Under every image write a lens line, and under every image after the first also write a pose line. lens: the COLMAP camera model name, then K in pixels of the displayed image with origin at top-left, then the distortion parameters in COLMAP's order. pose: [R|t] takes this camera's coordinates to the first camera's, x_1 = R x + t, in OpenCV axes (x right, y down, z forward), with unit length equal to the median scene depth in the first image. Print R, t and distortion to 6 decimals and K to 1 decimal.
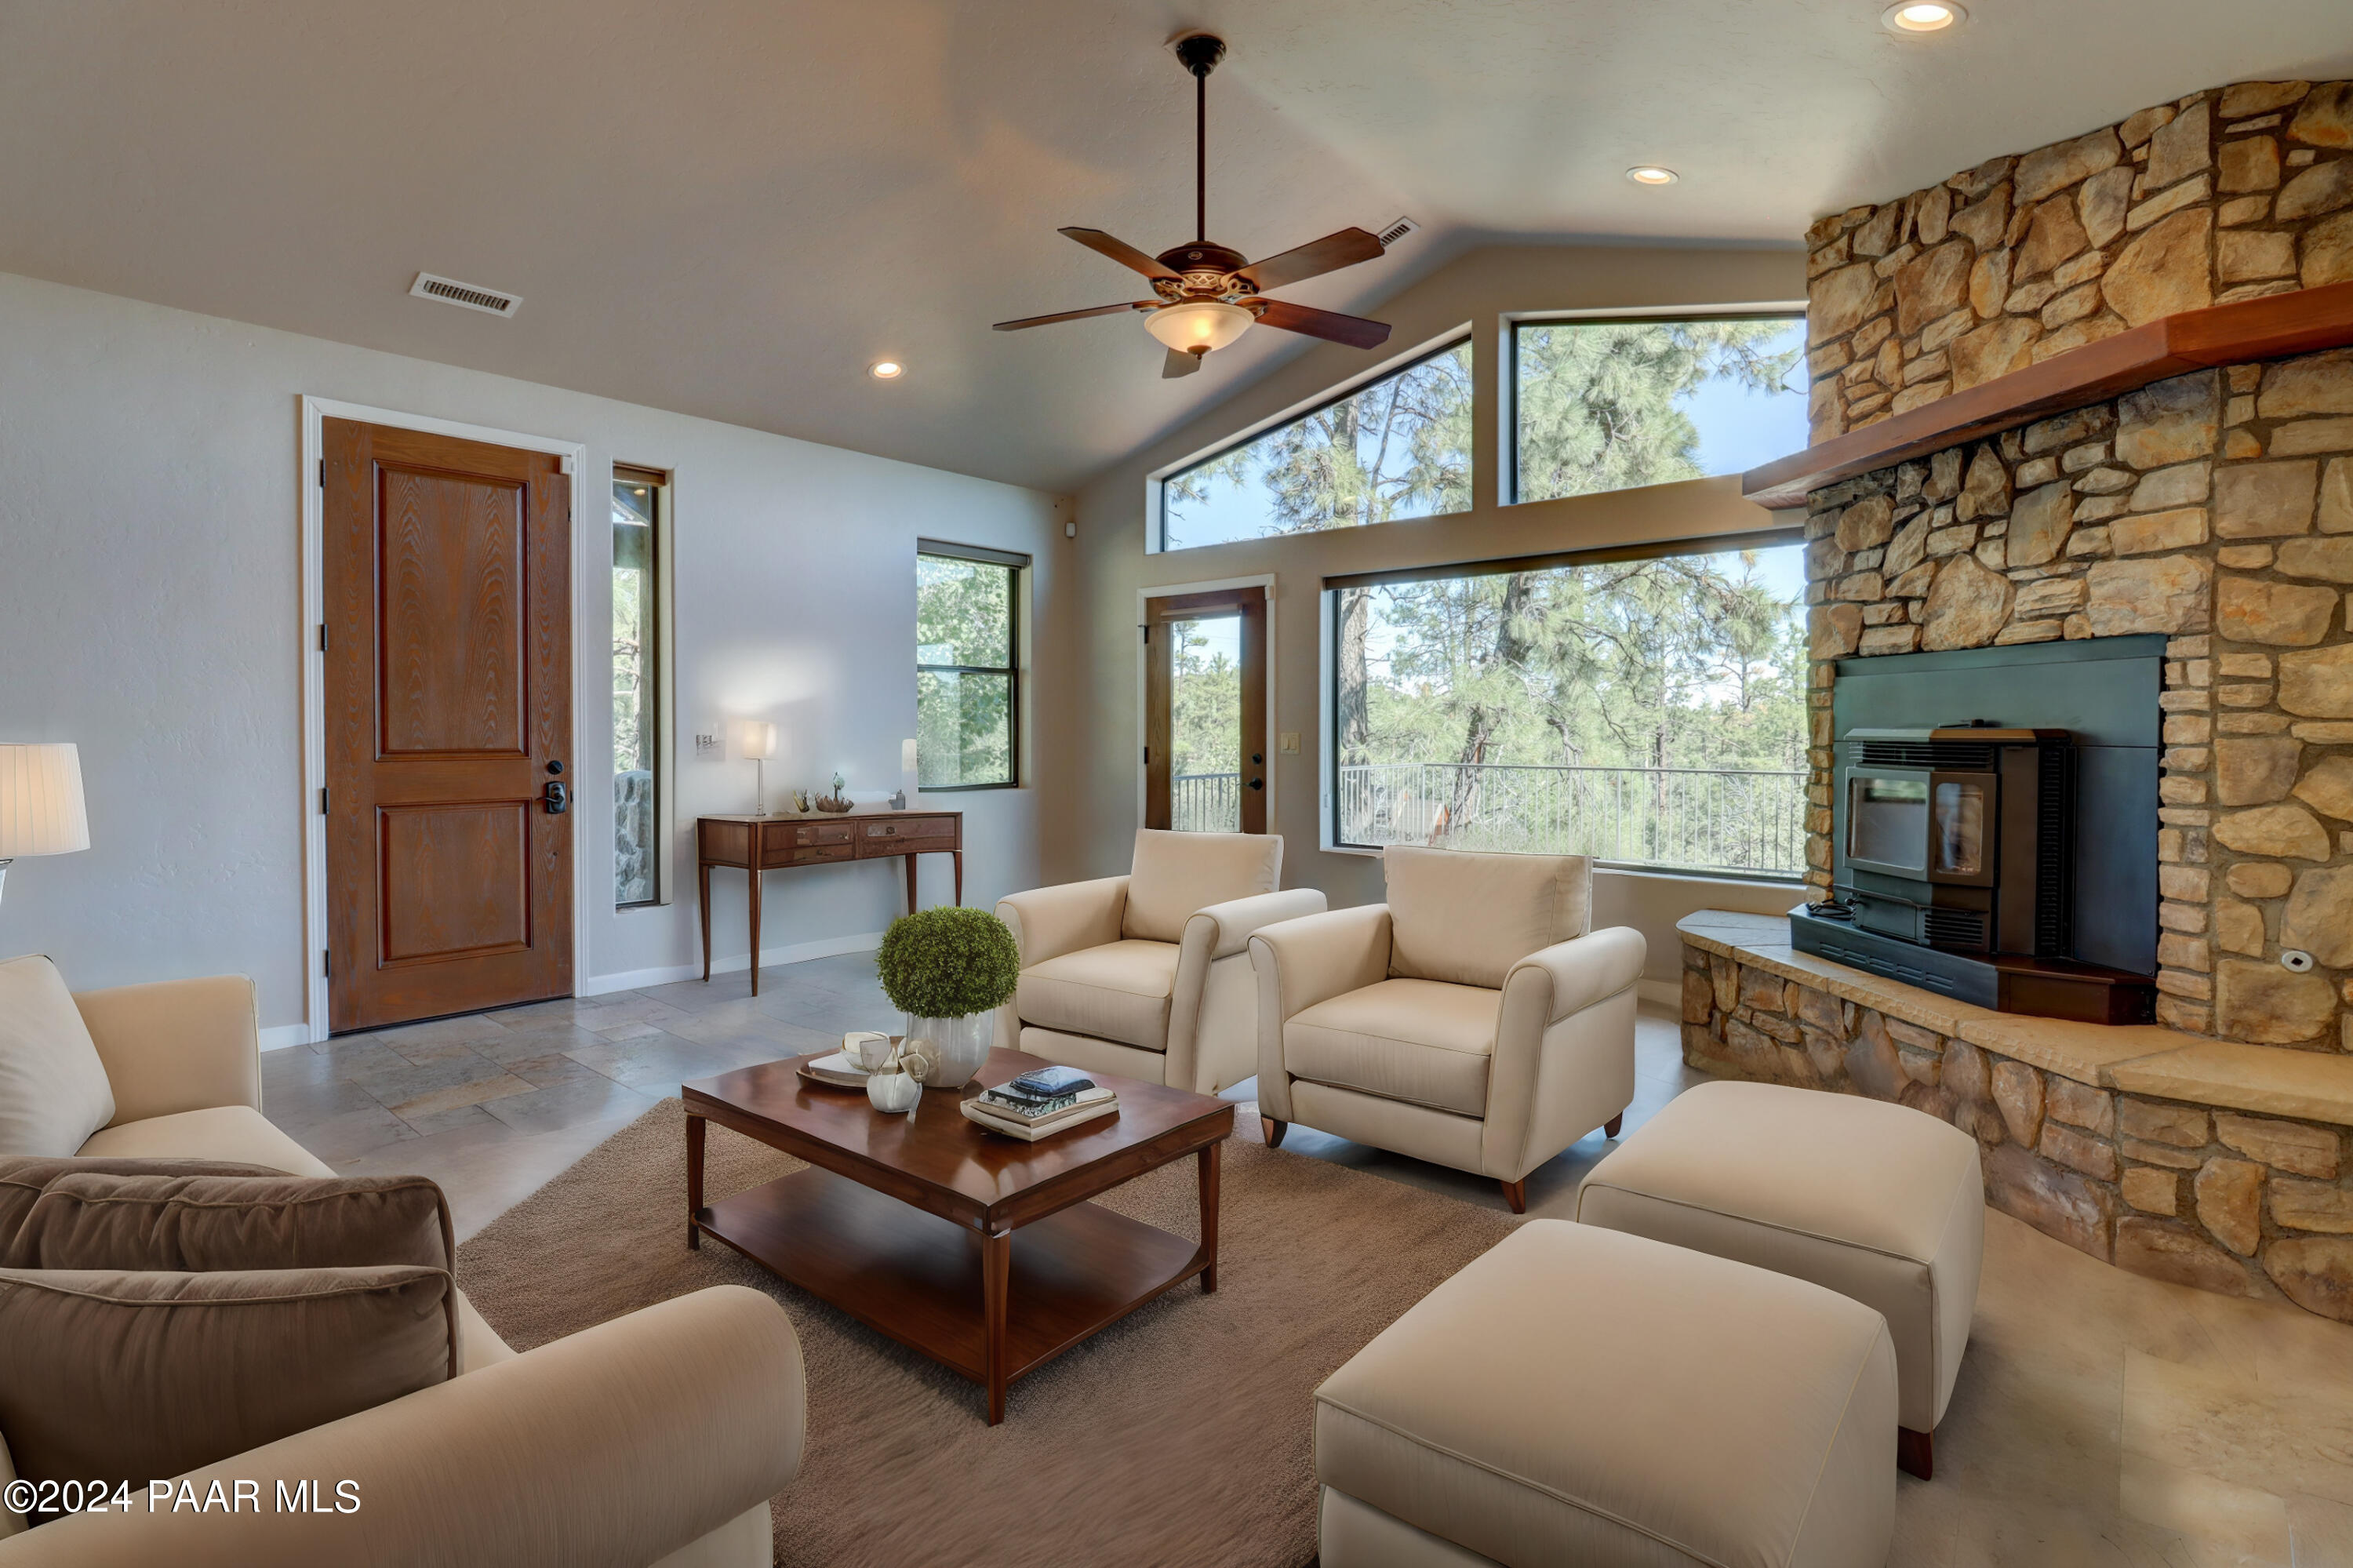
lens RADIAL K [[1115.7, 0, 1148.8], [0, 1115.7, 749.6], [0, 0, 1]] dist [-0.026612, -0.001821]
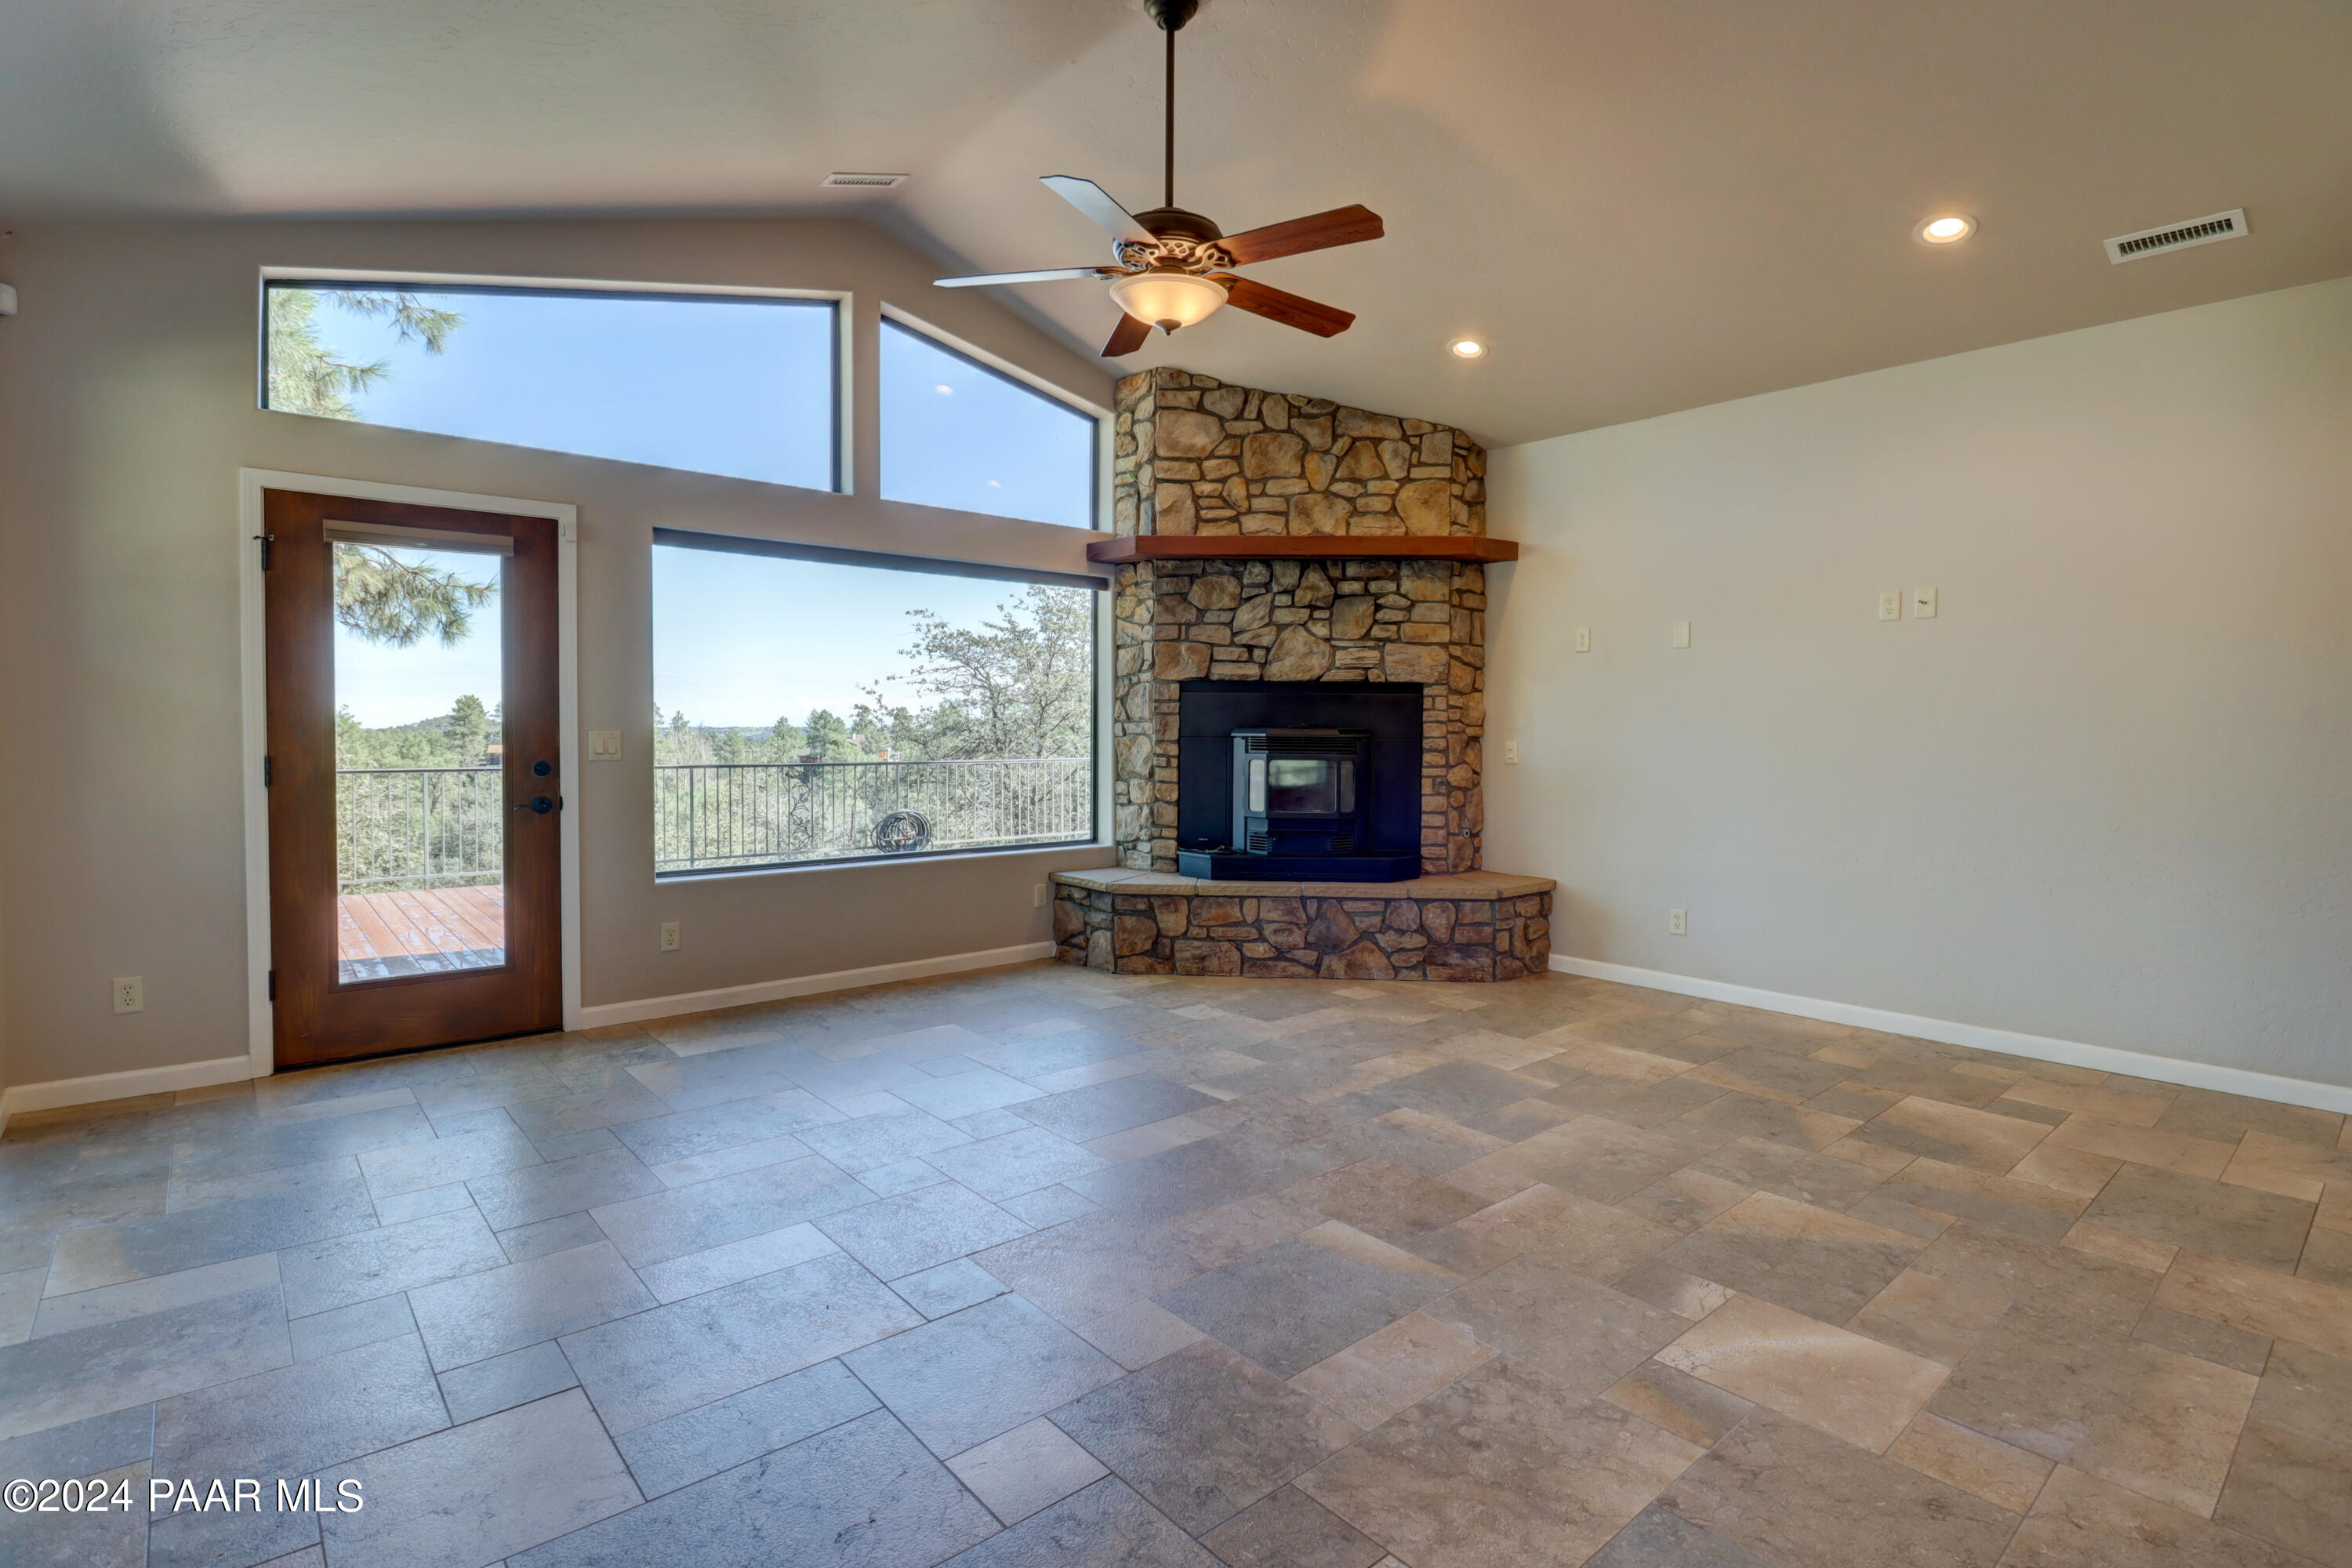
lens RADIAL K [[1120.6, 0, 1171.5], [0, 1120.6, 758.5], [0, 0, 1]] dist [0.000770, -0.000244]
pose [[0.134996, -0.027830, 0.990455, -1.032771], [0.012942, 0.999570, 0.026322, -0.022477], [-0.990762, 0.009265, 0.135298, 1.001957]]
